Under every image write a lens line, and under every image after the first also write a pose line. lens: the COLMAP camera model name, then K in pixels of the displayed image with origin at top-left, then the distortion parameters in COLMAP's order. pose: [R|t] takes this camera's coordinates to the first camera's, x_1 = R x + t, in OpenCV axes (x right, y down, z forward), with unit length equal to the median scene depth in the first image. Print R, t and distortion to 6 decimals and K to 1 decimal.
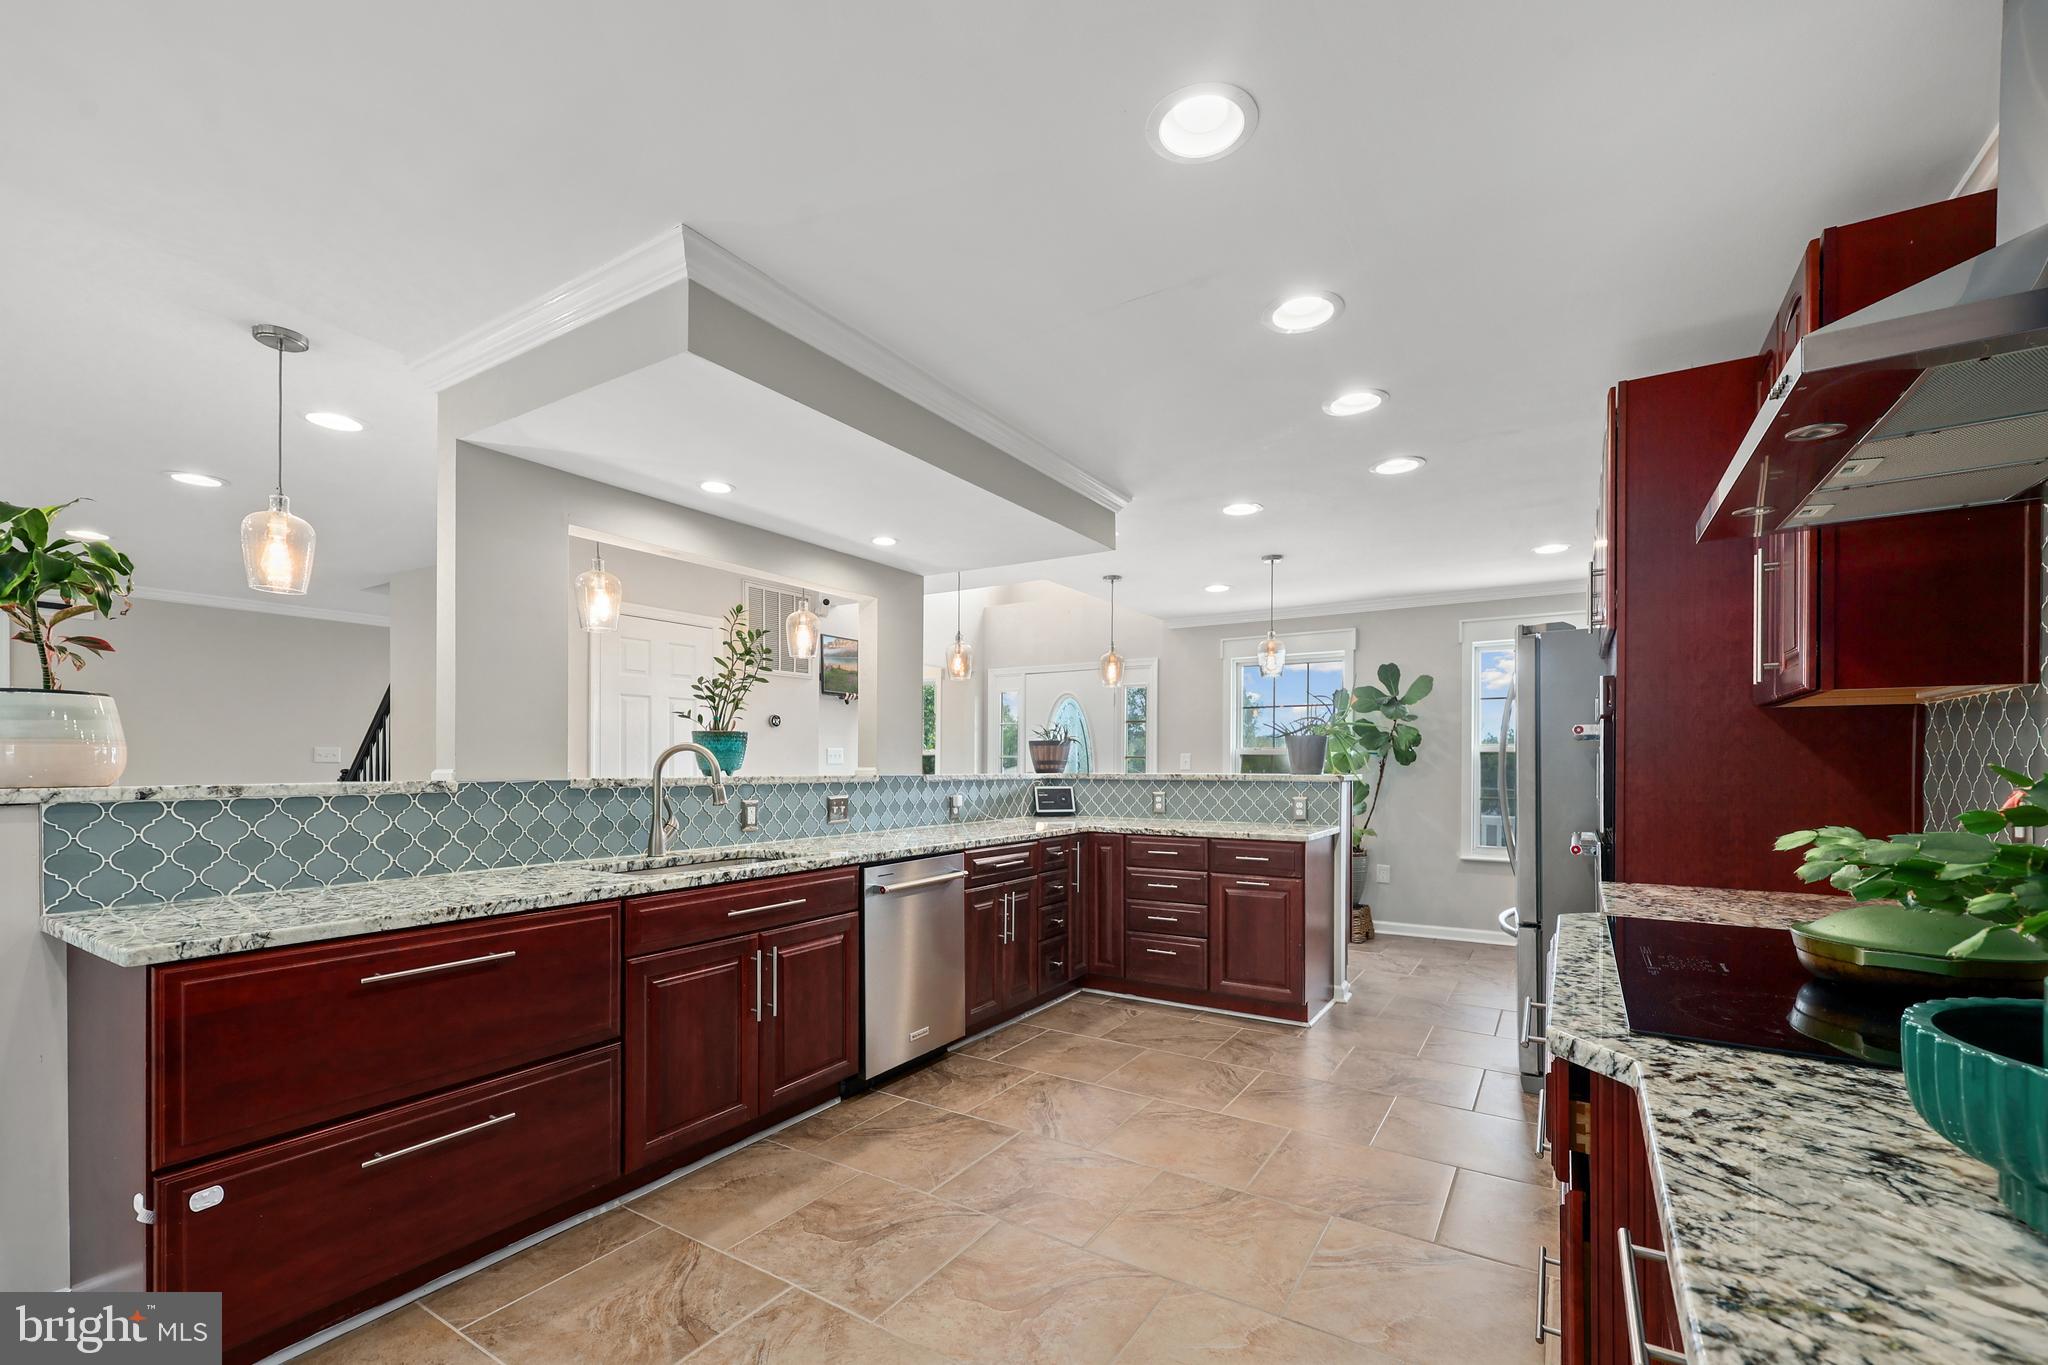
lens RADIAL K [[834.2, 0, 1030.1], [0, 834.2, 764.0], [0, 0, 1]] dist [0.000749, -0.000728]
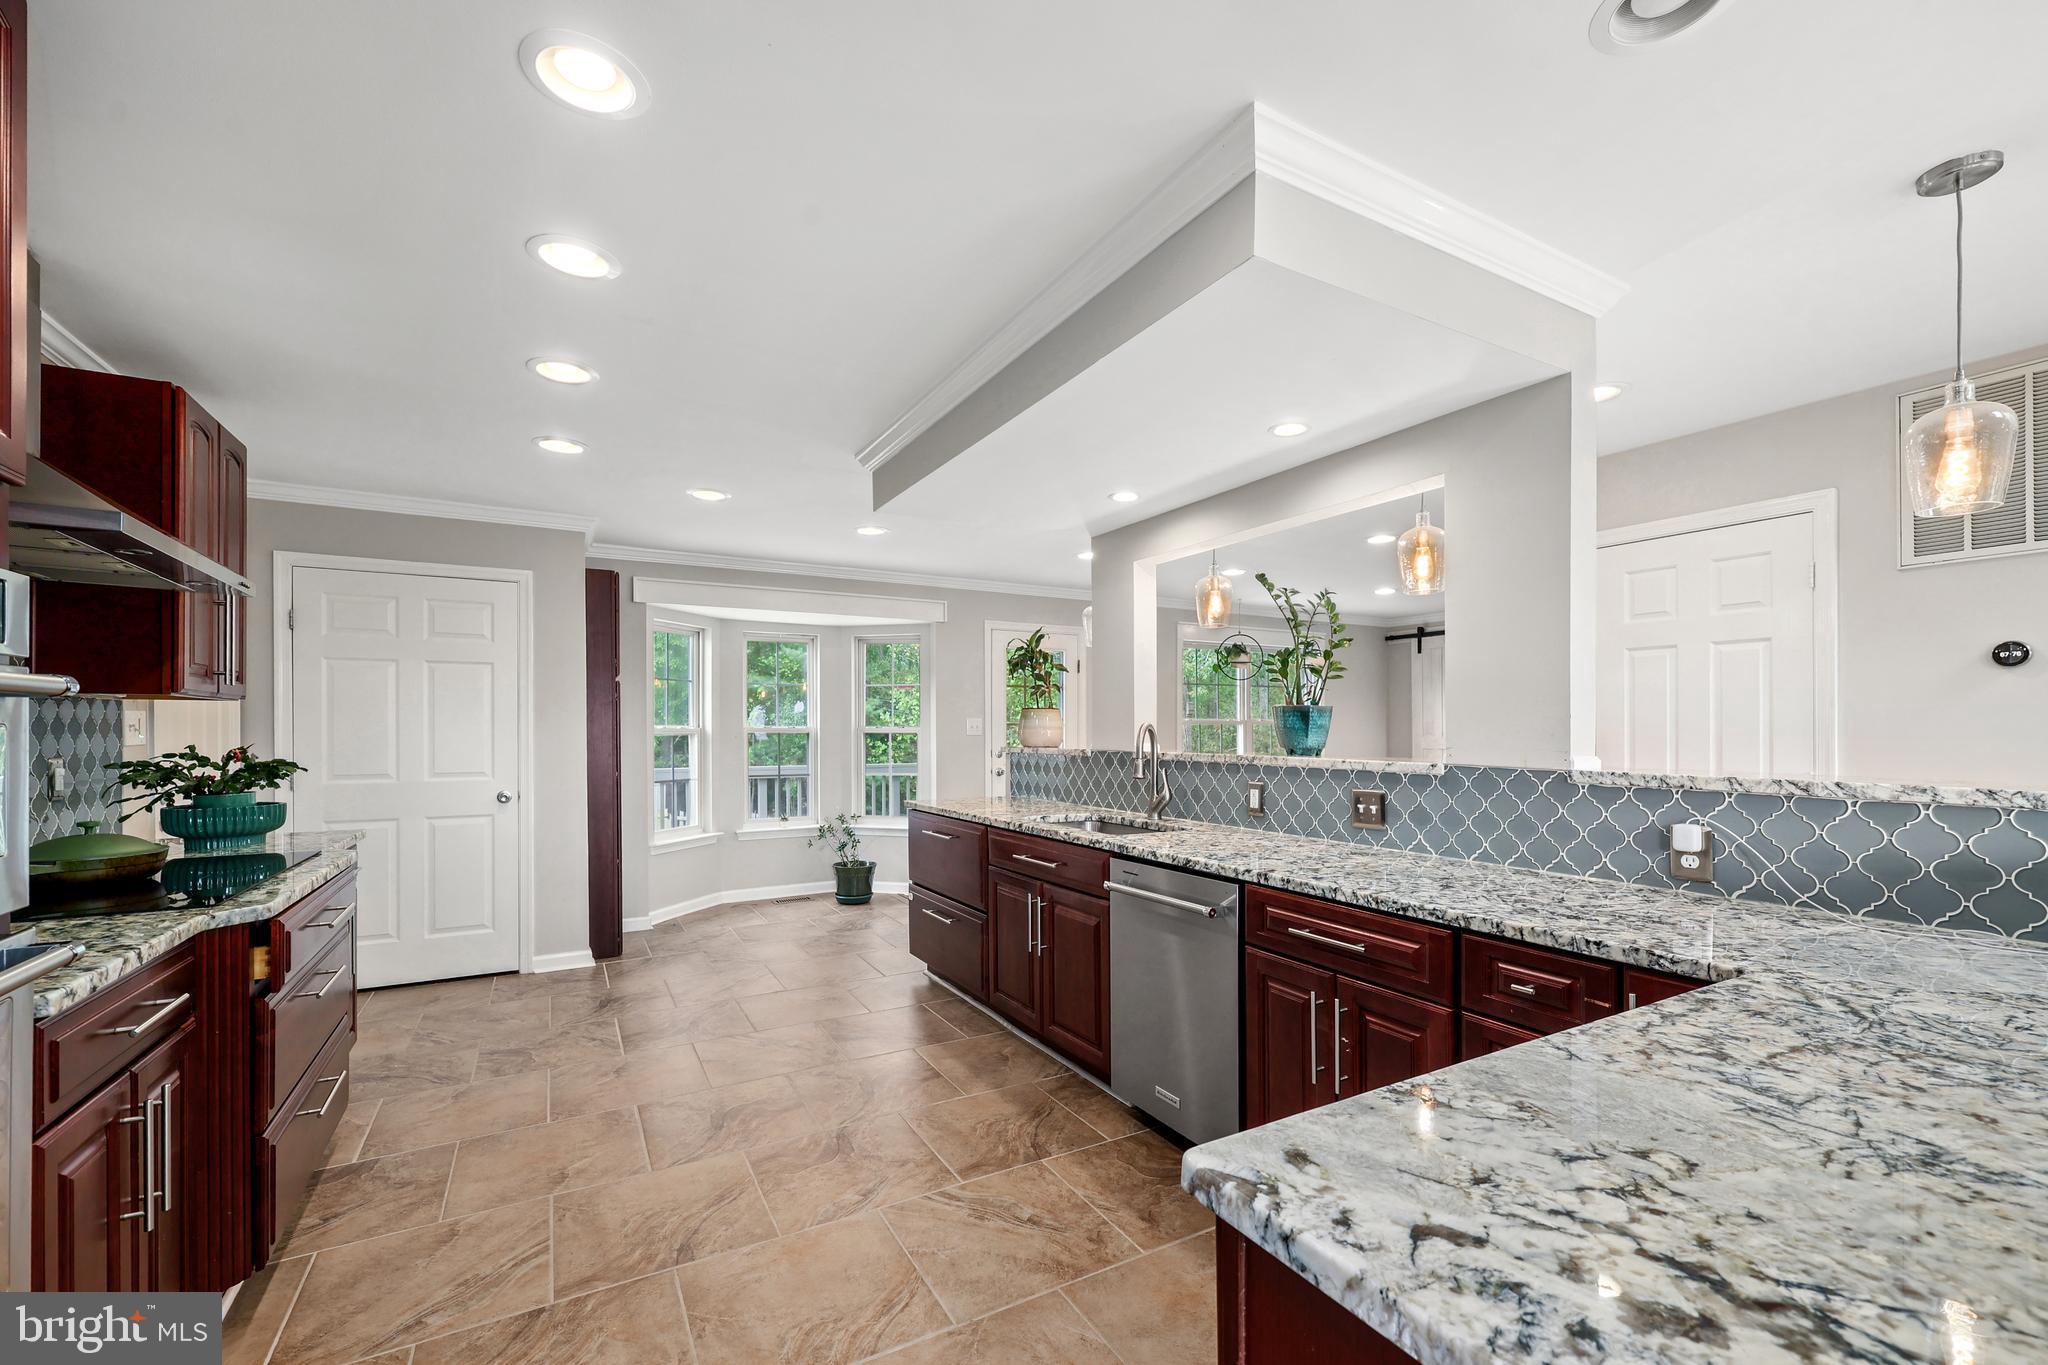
lens RADIAL K [[834.2, 0, 1024.0], [0, 834.2, 728.2], [0, 0, 1]] dist [0.000749, -0.000728]
pose [[-0.463293, -0.003140, -0.886199, 0.650973], [-0.003349, 0.999993, -0.001792, -0.014104], [0.886199, 0.002138, -0.463301, 1.329616]]
